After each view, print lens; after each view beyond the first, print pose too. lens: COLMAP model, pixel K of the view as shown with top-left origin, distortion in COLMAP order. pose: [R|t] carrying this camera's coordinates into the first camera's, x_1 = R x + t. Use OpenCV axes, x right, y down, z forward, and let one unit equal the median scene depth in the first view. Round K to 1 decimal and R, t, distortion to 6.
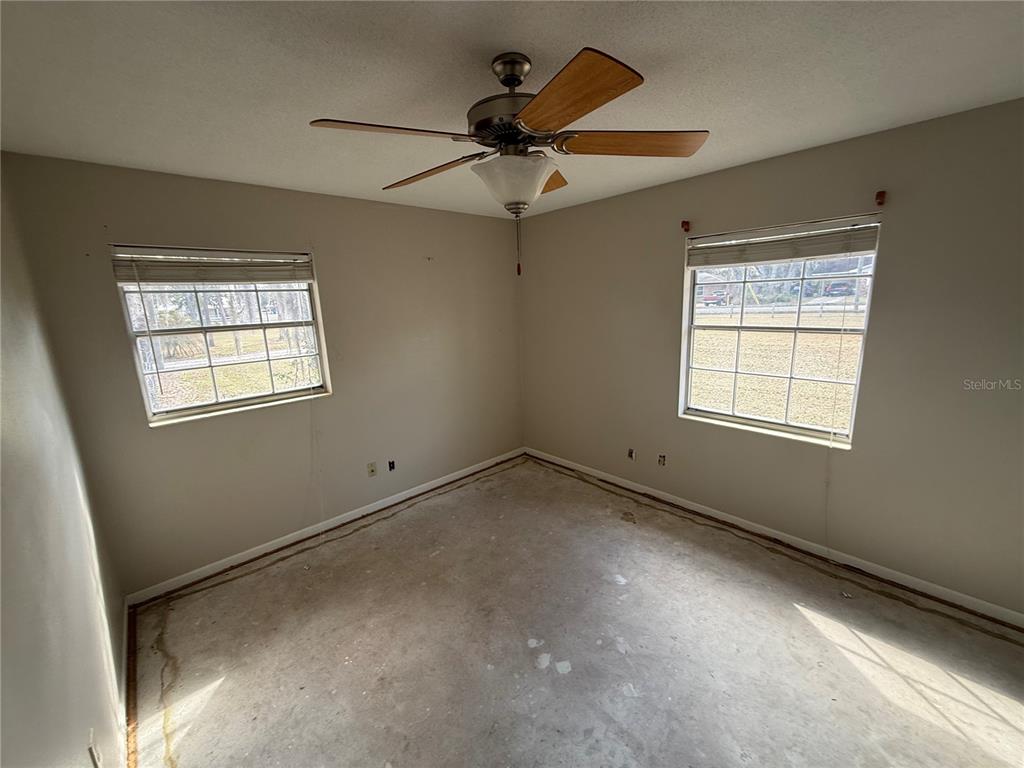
lens RADIAL K [[406.0, 0, 508.4], [0, 406.0, 384.9], [0, 0, 1]] dist [0.000820, -0.000067]
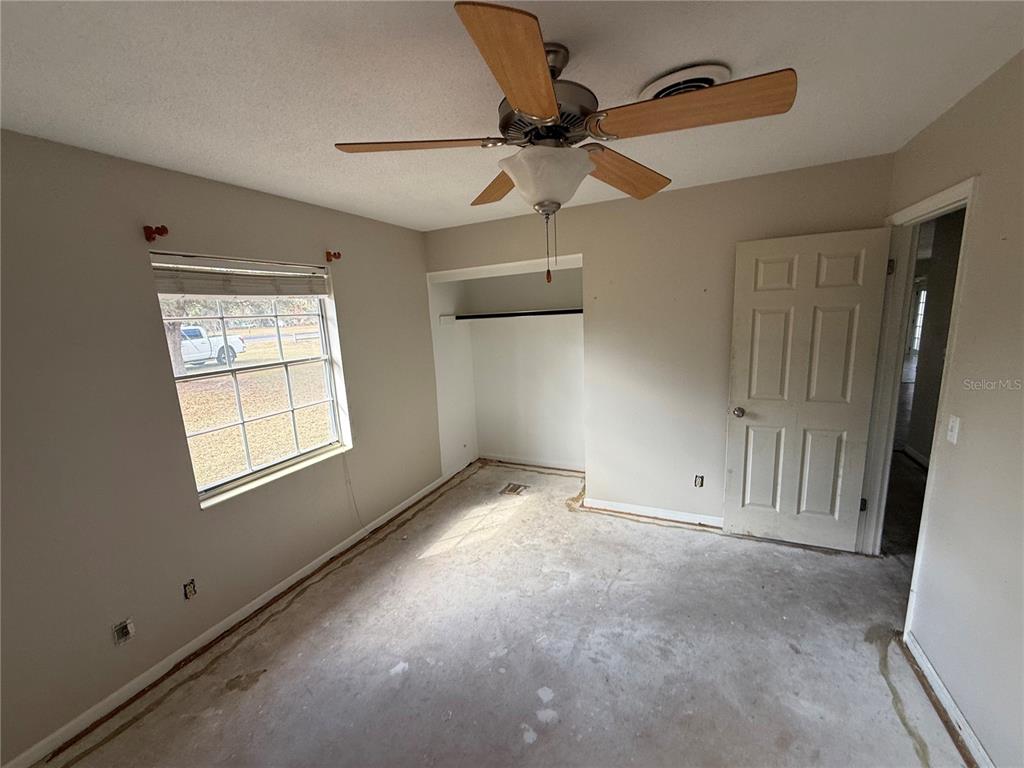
lens RADIAL K [[406.0, 0, 509.1], [0, 406.0, 384.5], [0, 0, 1]] dist [0.000820, -0.000067]
pose [[-0.370554, -0.105111, 0.922844, -0.481607], [0.259091, 0.942439, 0.211377, -0.163043], [-0.891942, 0.317428, -0.321991, 0.871382]]
